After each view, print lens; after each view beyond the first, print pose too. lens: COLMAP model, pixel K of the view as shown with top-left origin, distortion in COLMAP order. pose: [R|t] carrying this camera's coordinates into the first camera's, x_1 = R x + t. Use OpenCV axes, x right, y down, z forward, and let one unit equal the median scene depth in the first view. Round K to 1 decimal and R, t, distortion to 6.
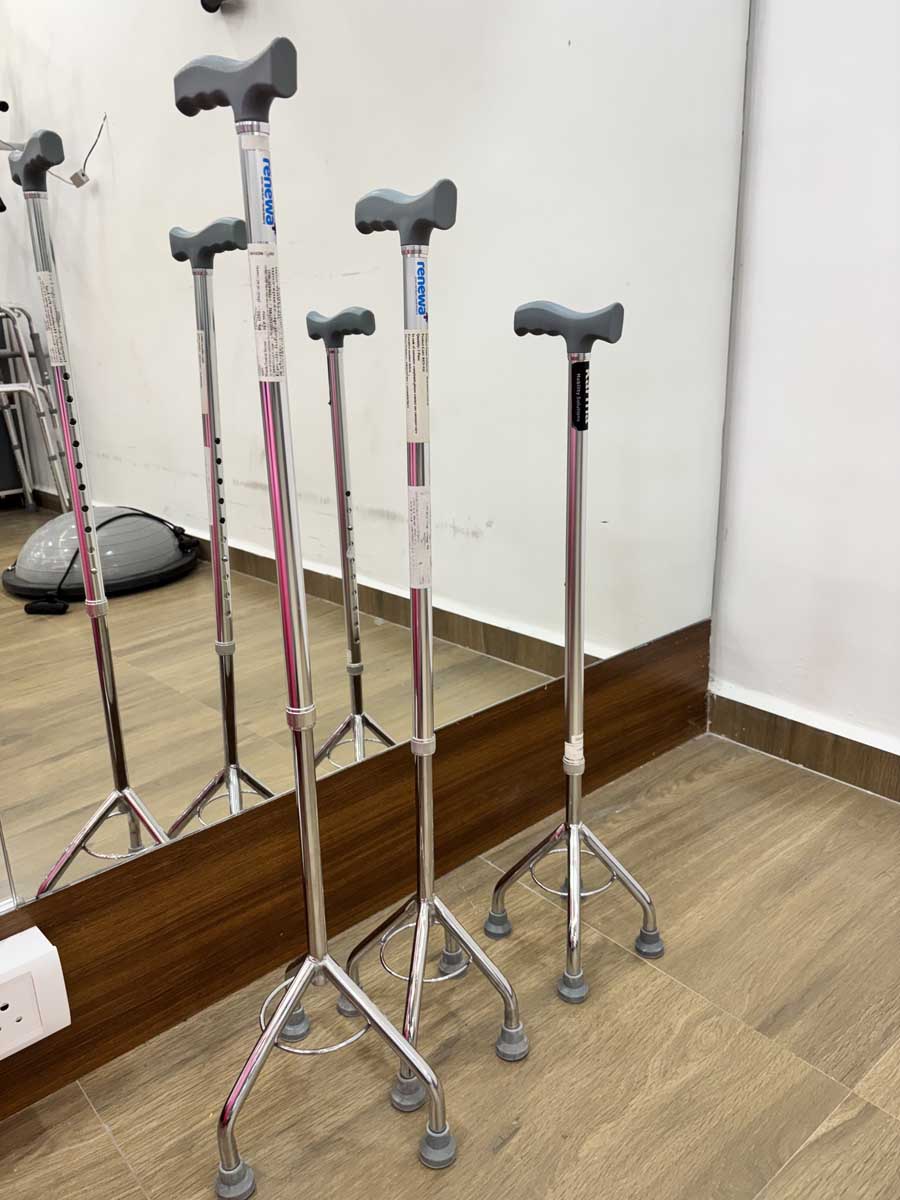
lens RADIAL K [[907.4, 0, 443.0], [0, 907.4, 601.2], [0, 0, 1]] dist [0.032005, -0.032935]
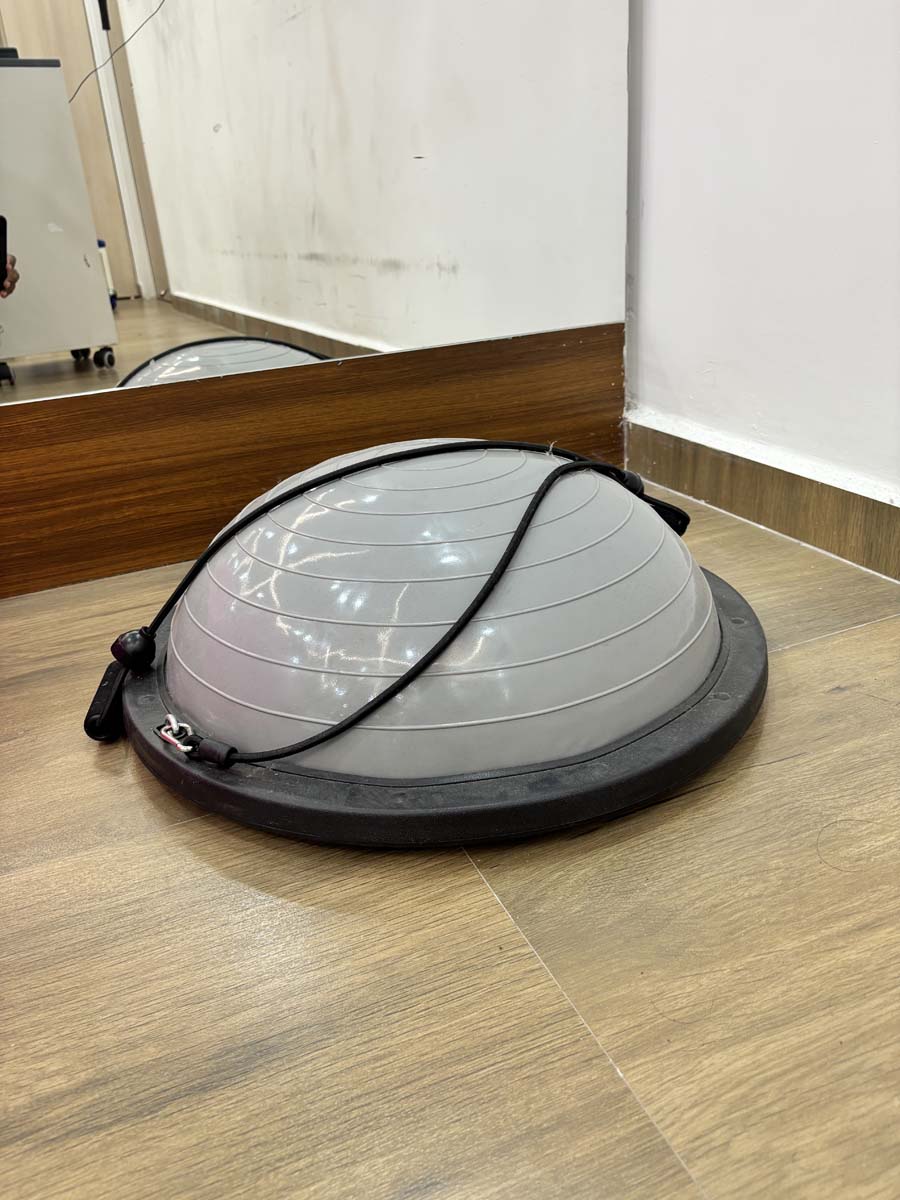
lens RADIAL K [[907.4, 0, 455.5], [0, 907.4, 600.6], [0, 0, 1]] dist [0.032005, -0.032935]
pose [[0.954637, 0.088126, -0.284433, 0.404773], [-0.054308, 0.990710, 0.124678, 0.171633], [0.292778, -0.103575, 0.950554, 0.164684]]
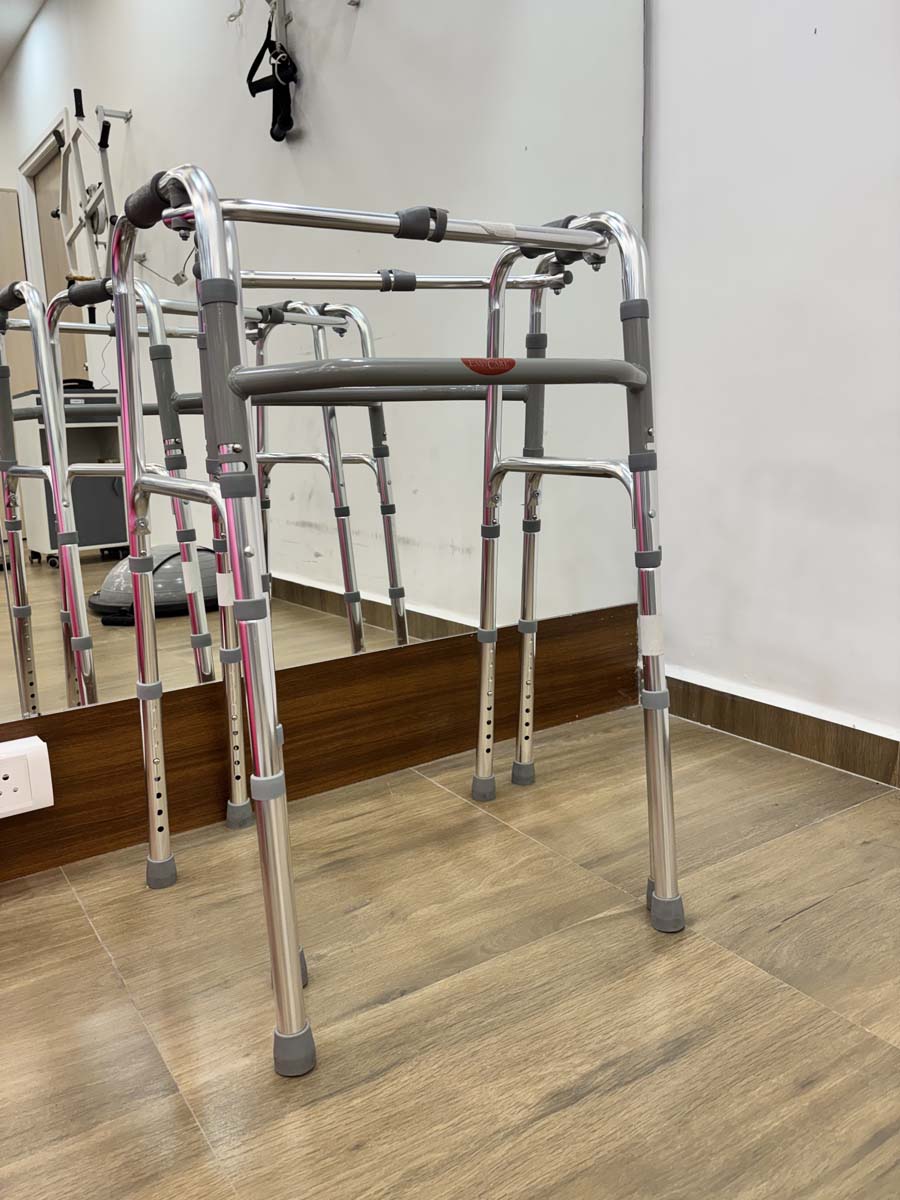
lens RADIAL K [[907.4, 0, 448.6], [0, 907.4, 598.4], [0, 0, 1]] dist [0.032005, -0.032935]
pose [[0.993490, 0.023062, -0.111565, 0.183499], [-0.036329, 0.992303, -0.118388, 0.161899], [0.107976, 0.121670, 0.986680, -0.184407]]
